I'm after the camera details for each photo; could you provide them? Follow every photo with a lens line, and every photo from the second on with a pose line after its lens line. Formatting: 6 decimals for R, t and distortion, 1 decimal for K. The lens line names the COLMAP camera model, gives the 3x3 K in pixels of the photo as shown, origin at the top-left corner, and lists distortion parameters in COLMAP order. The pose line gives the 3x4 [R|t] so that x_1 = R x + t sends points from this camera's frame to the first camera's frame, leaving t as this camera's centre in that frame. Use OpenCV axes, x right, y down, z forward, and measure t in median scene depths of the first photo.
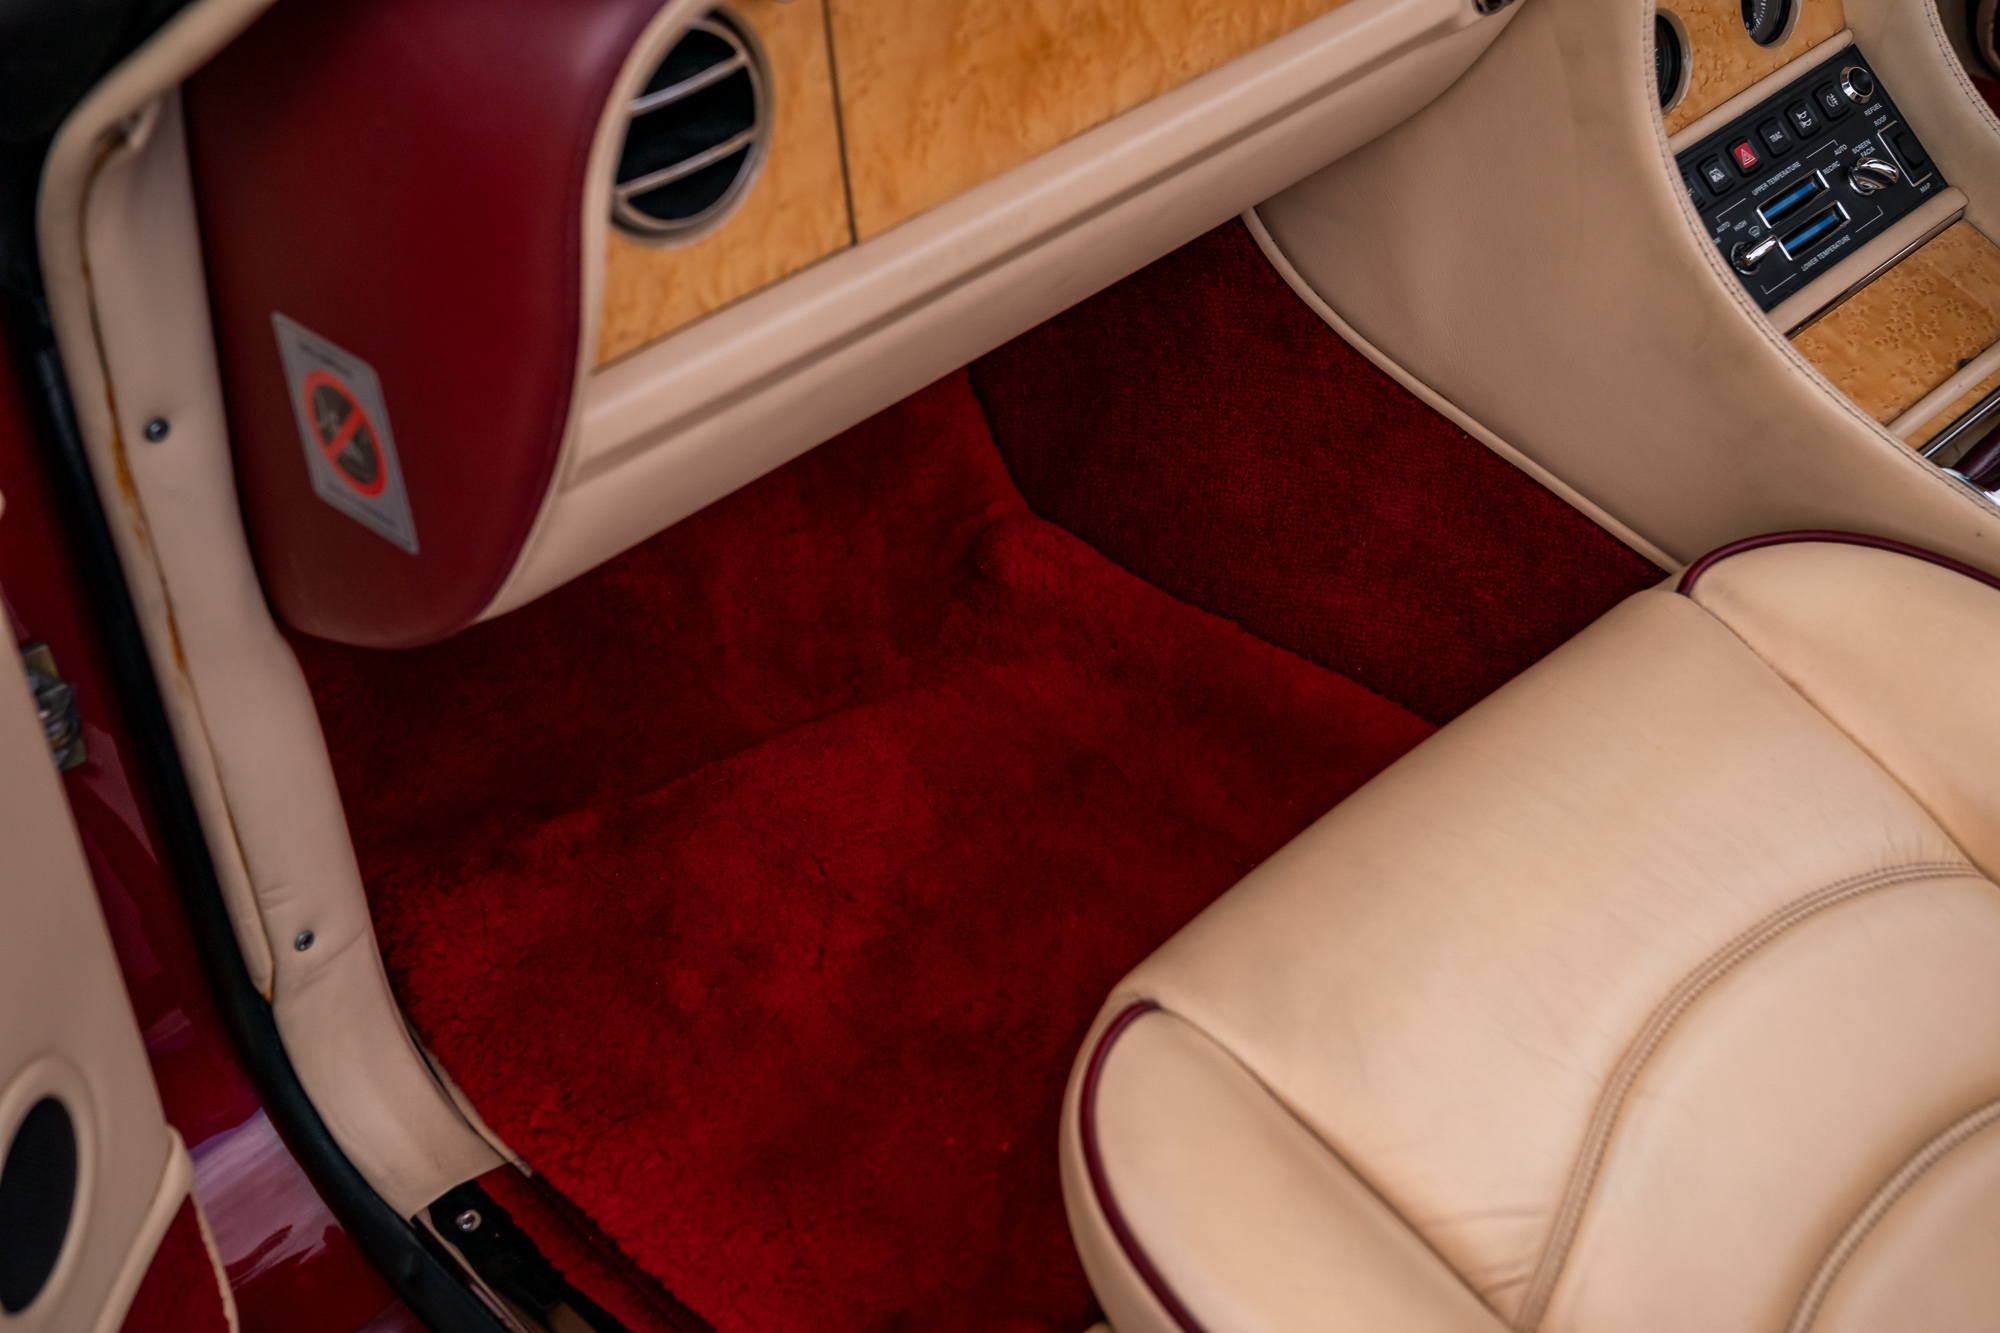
lens RADIAL K [[2432.5, 0, 998.3], [0, 2432.5, 667.4], [0, 0, 1]] dist [0.151299, 0.000000]
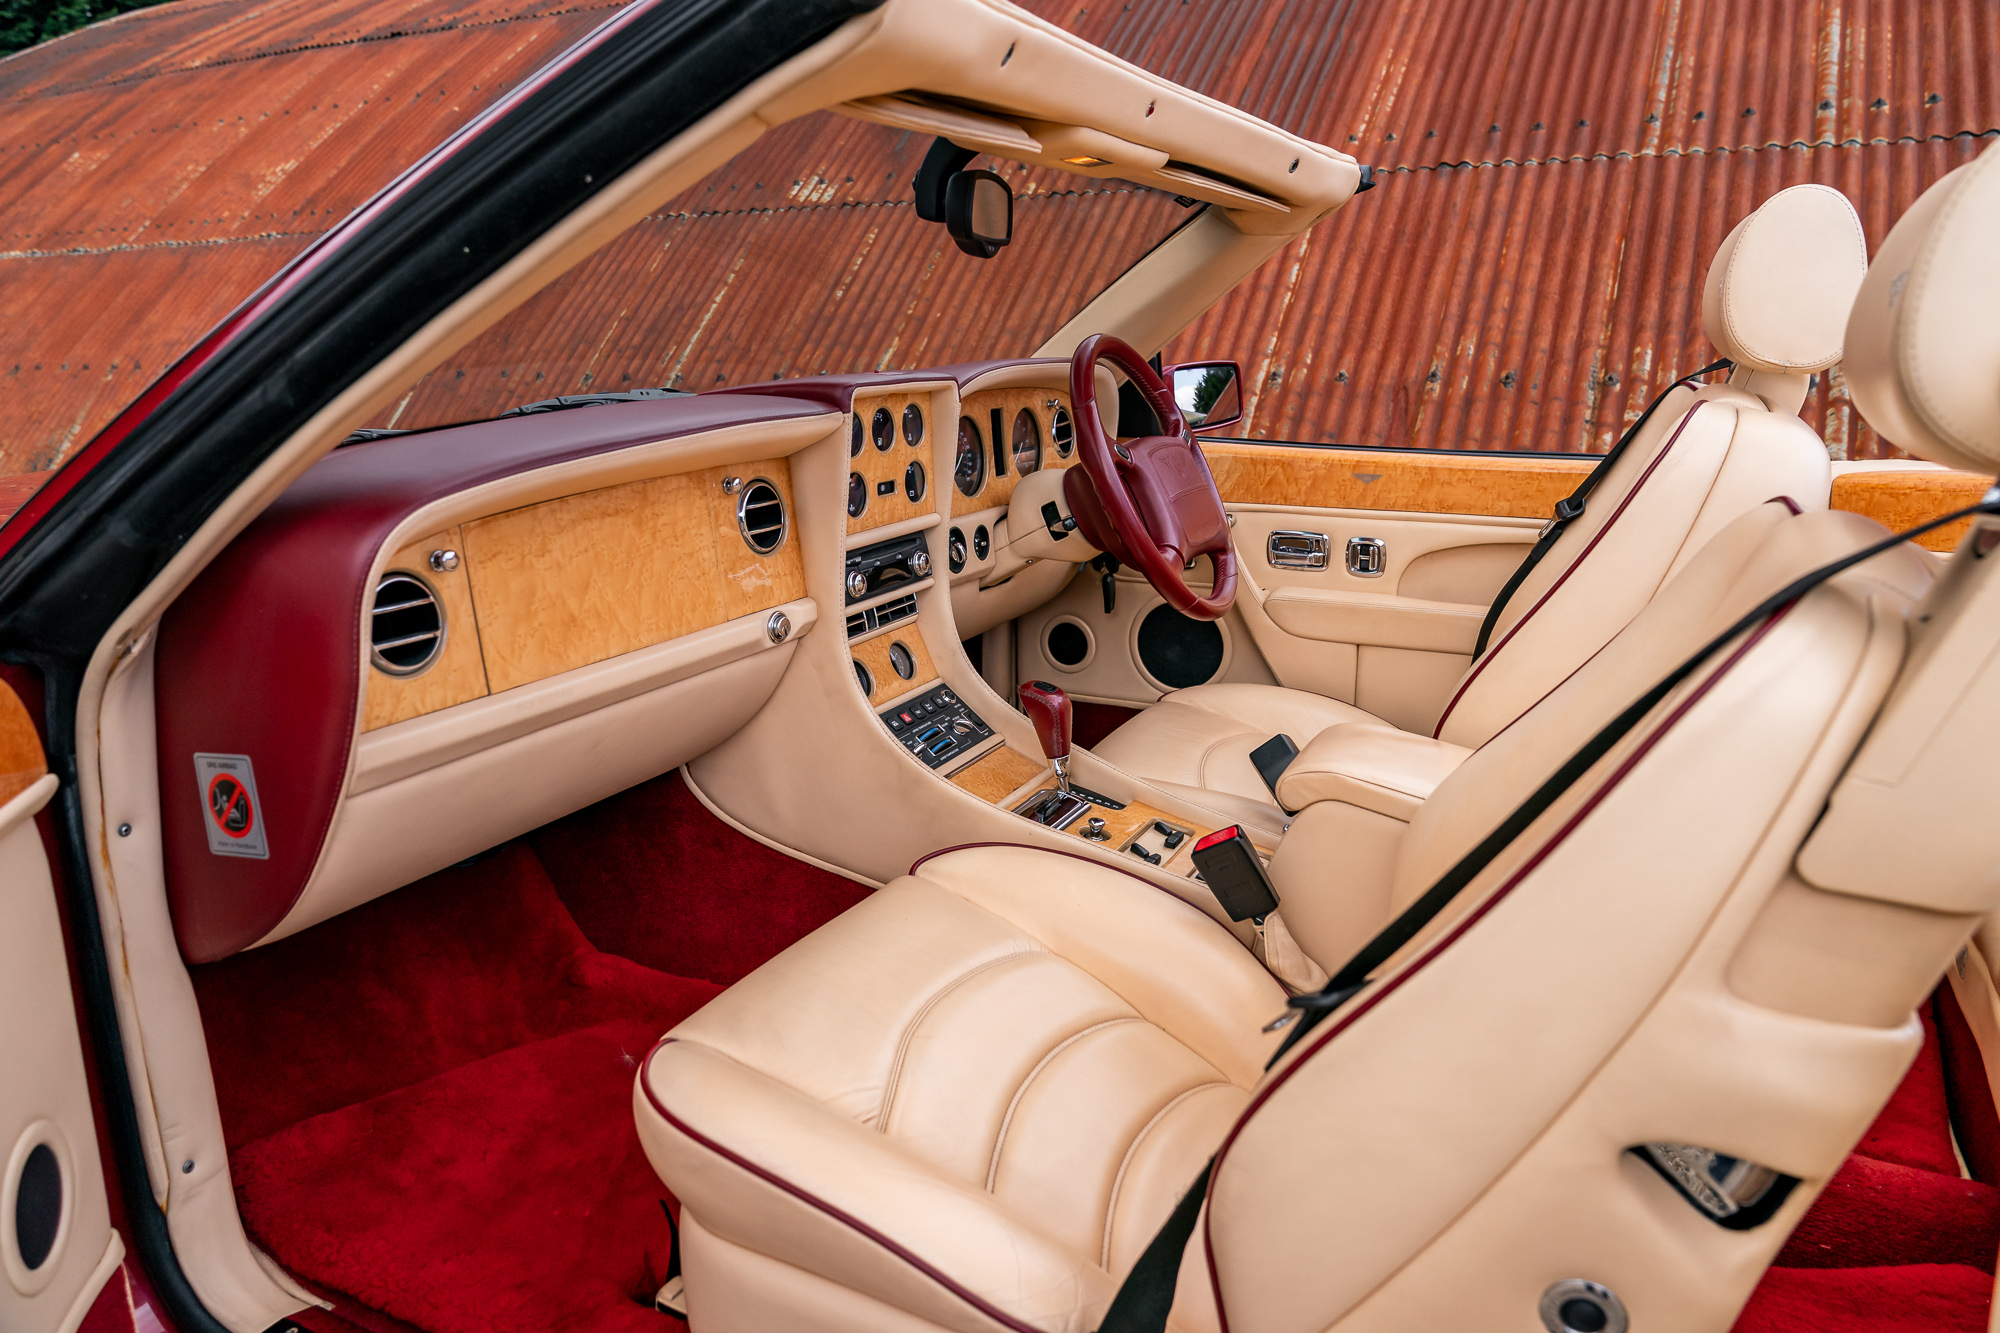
lens RADIAL K [[1387.8, 0, 1001.2], [0, 1387.8, 666.8], [0, 0, 1]] dist [-0.017260, -0.006943]
pose [[0.945534, -0.089631, 0.312939, -0.011317], [0.222718, 0.879242, -0.421105, 0.405885], [-0.237405, 0.467867, 0.851316, -0.157419]]
